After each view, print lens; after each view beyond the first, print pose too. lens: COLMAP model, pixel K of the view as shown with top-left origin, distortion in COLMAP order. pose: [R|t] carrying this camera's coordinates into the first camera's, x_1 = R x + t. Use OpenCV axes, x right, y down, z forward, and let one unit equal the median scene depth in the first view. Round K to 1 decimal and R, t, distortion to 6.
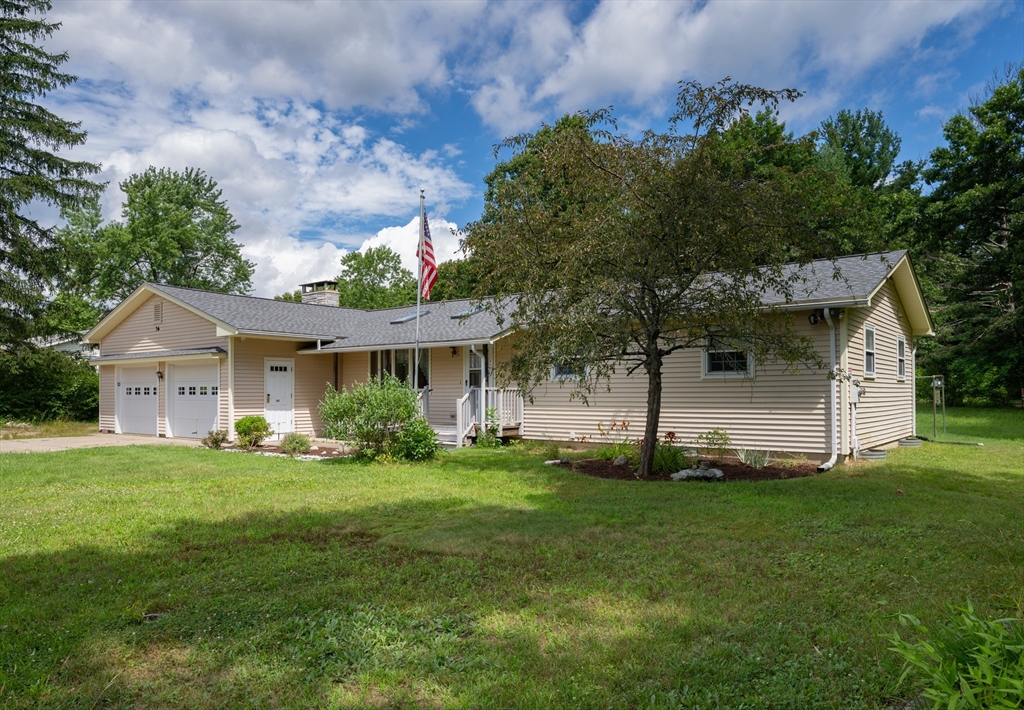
lens RADIAL K [[717.1, 0, 509.7], [0, 717.1, 388.0], [0, 0, 1]] dist [-0.004328, -0.001021]
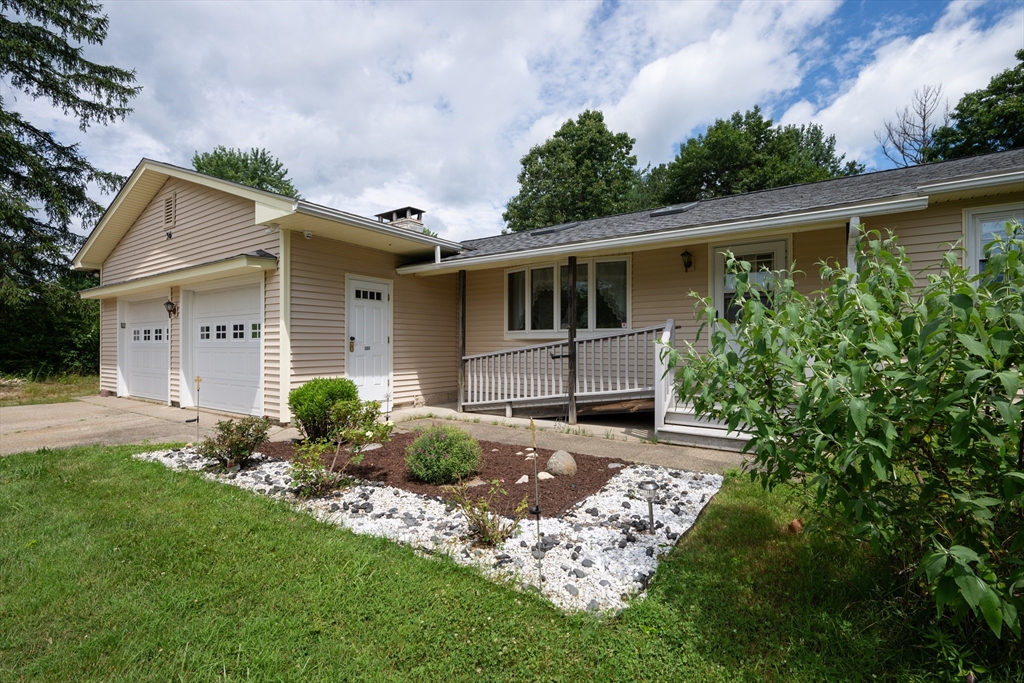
lens RADIAL K [[462.8, 0, 513.7], [0, 462.8, 344.2], [0, 0, 1]] dist [-0.000759, -0.000323]
pose [[0.997804, 0.001432, 0.066216, -0.222865], [-0.001428, 0.999999, -0.000107, 0.013807], [-0.066216, 0.000012, 0.997805, 0.595728]]
